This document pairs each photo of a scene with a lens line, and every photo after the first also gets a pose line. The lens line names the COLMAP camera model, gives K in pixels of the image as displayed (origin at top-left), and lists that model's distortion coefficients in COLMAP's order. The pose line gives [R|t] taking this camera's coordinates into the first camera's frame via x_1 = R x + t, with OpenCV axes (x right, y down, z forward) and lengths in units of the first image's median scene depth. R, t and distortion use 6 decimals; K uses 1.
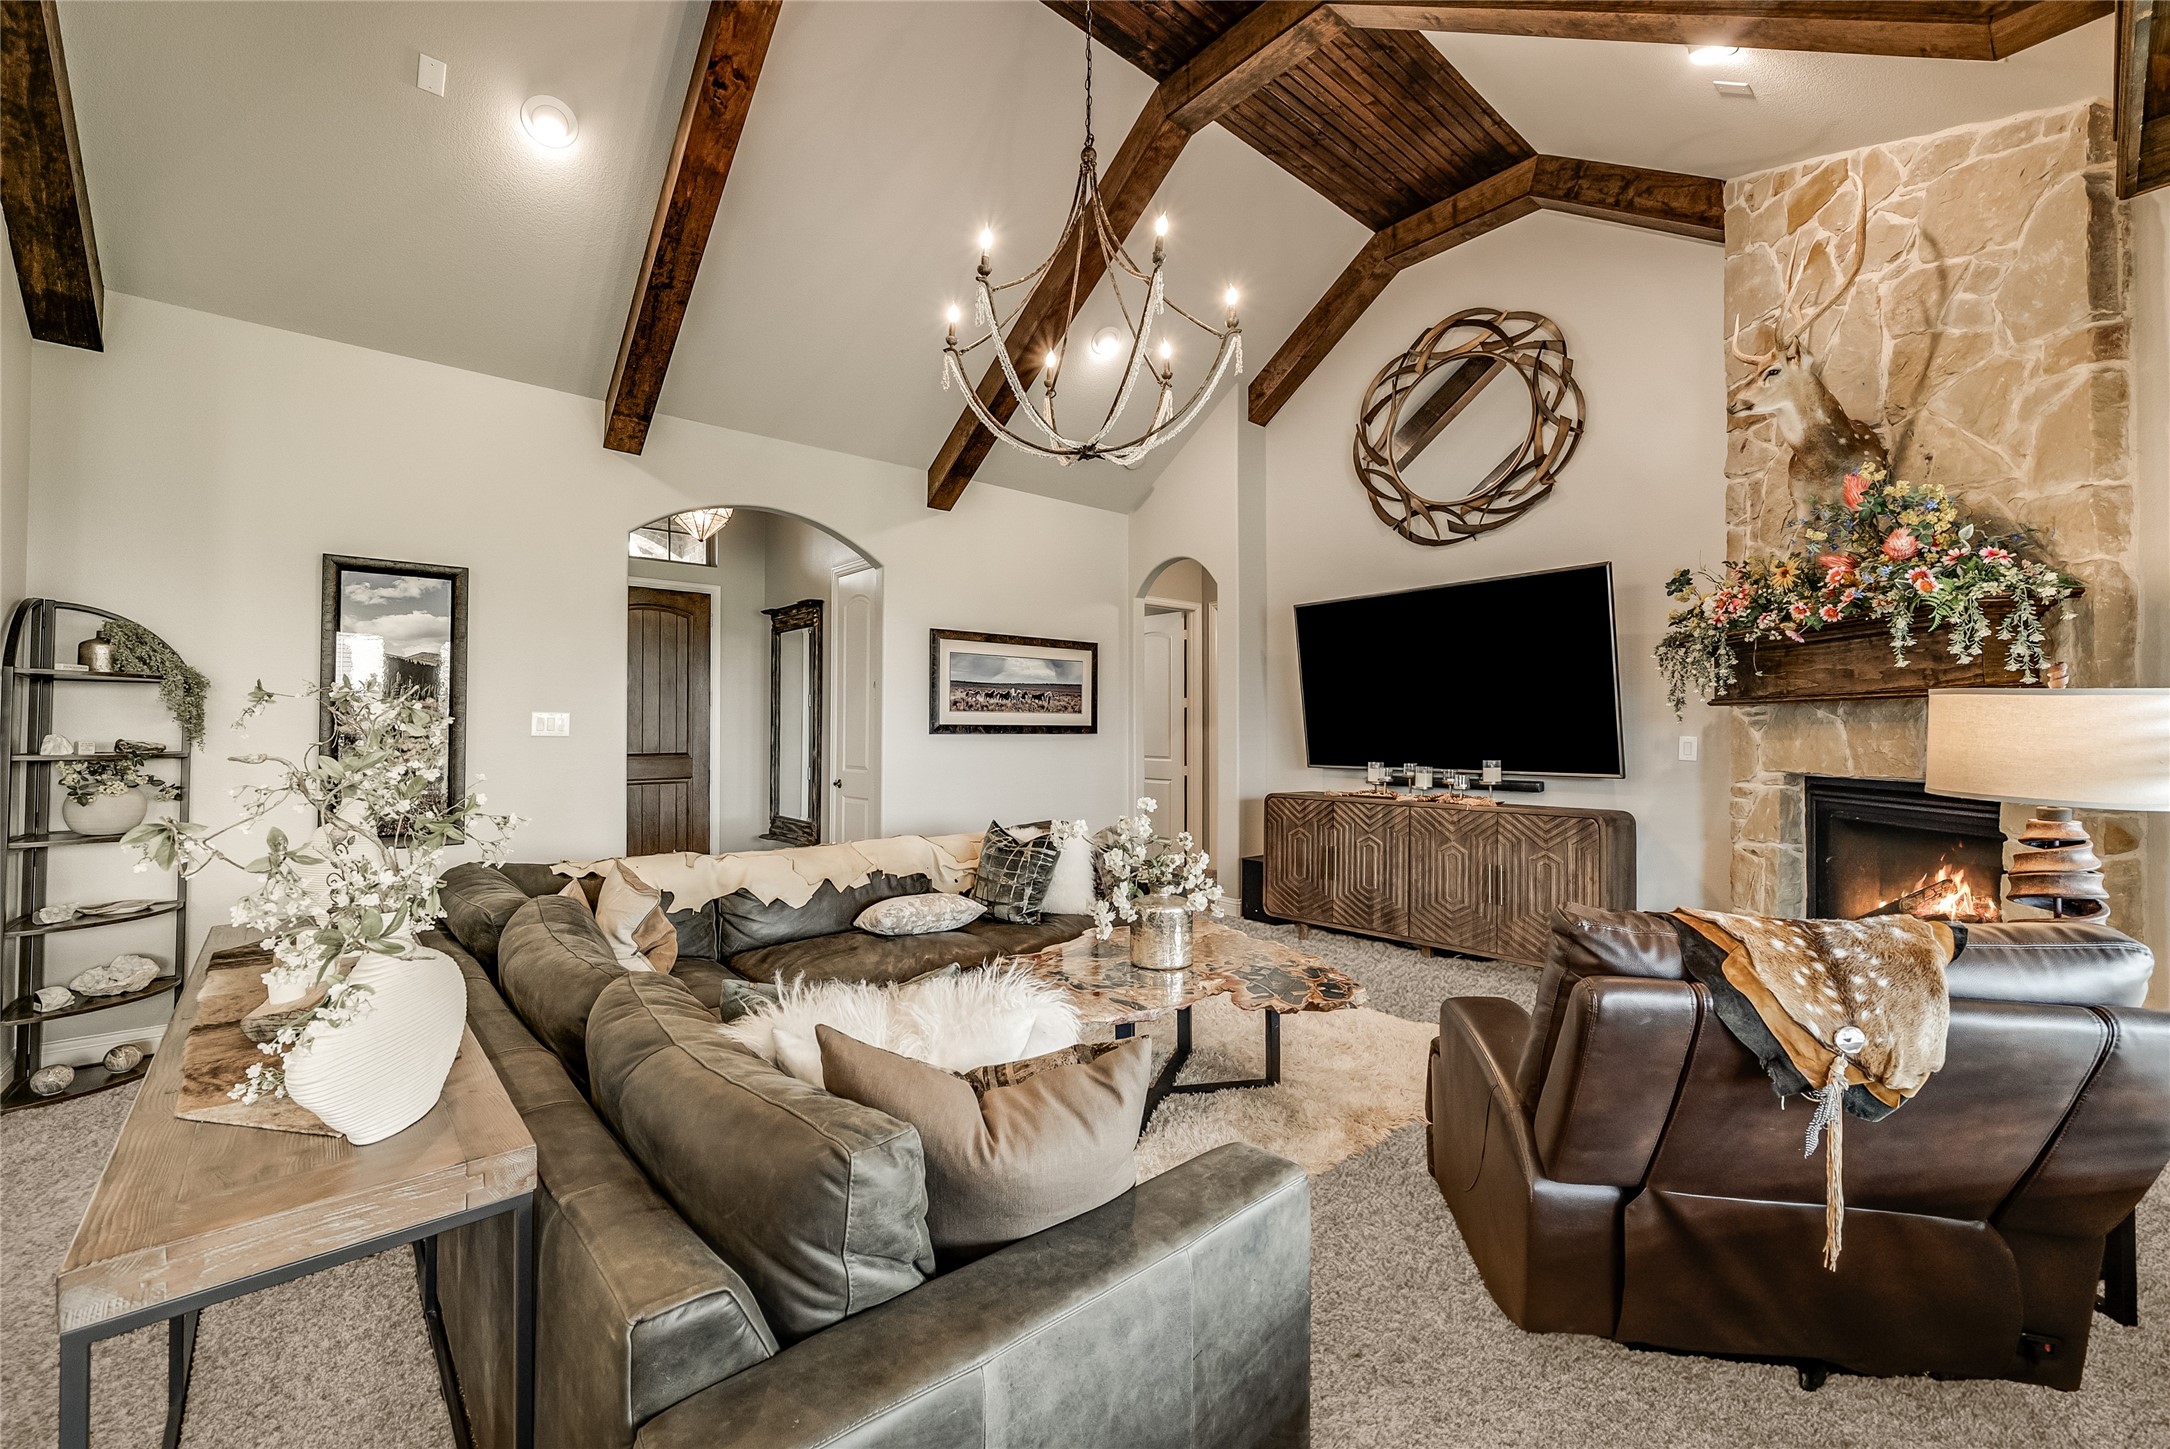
lens RADIAL K [[860.6, 0, 1093.1], [0, 860.6, 713.2], [0, 0, 1]] dist [-0.003205, 0.000469]
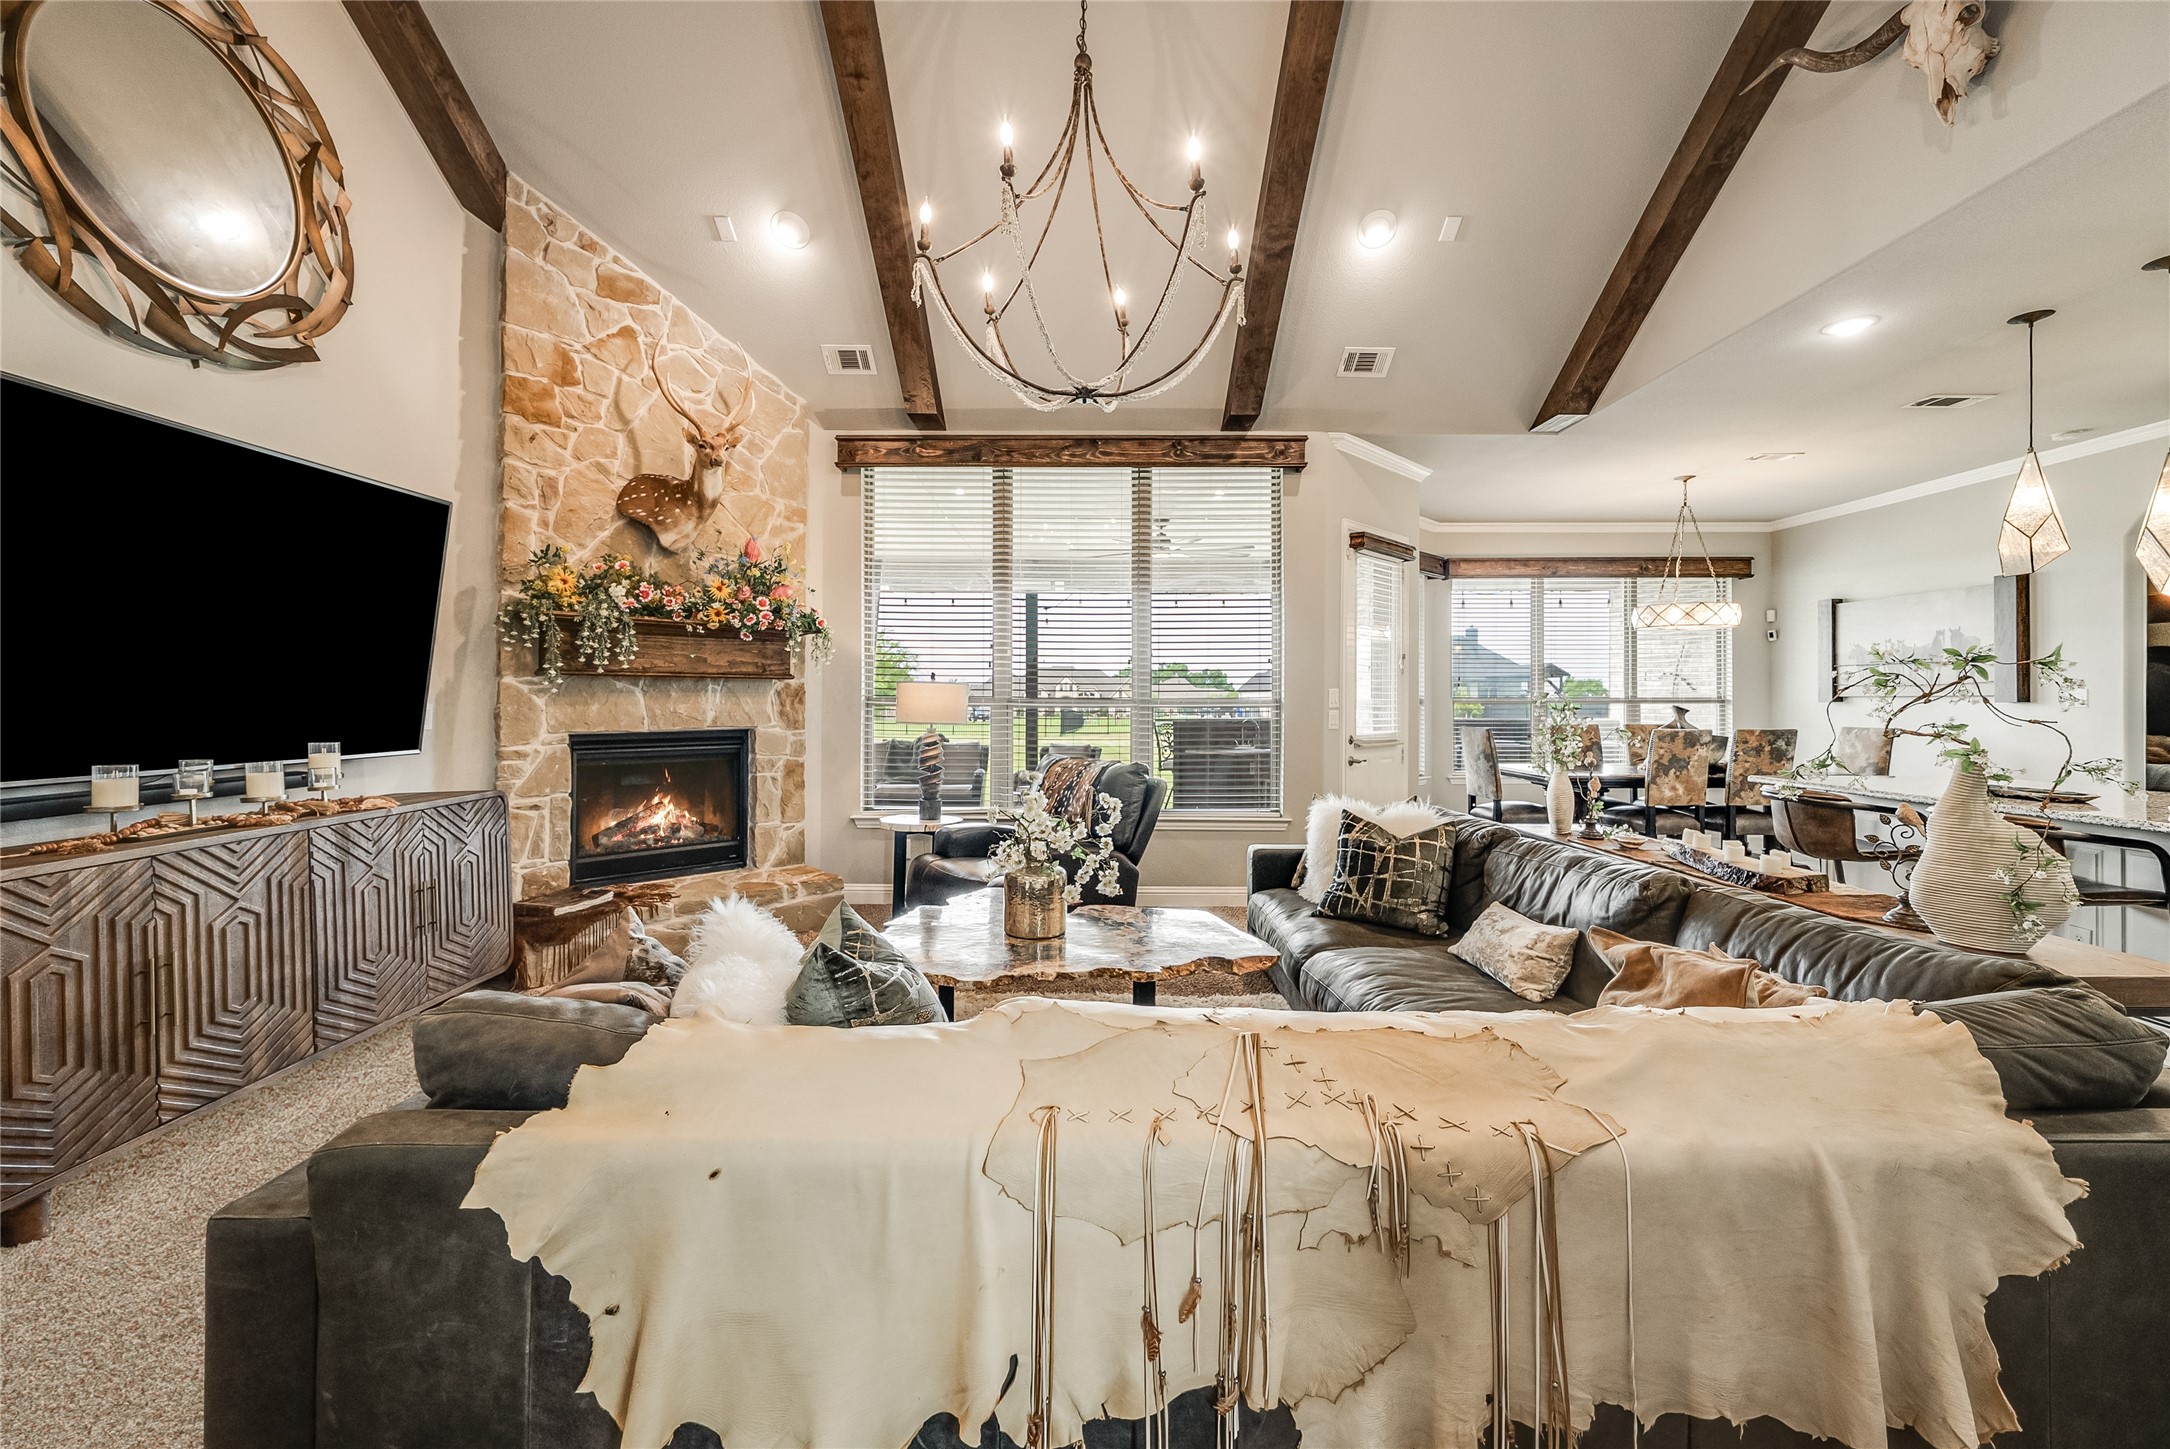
lens RADIAL K [[860.7, 0, 1086.4], [0, 860.7, 697.4], [0, 0, 1]] dist [-0.003581, -0.000247]
pose [[-0.746969, -0.001628, 0.664856, -0.575131], [-0.015011, 0.999783, -0.014417, 0.028827], [-0.664689, -0.020749, -0.746832, 1.557586]]
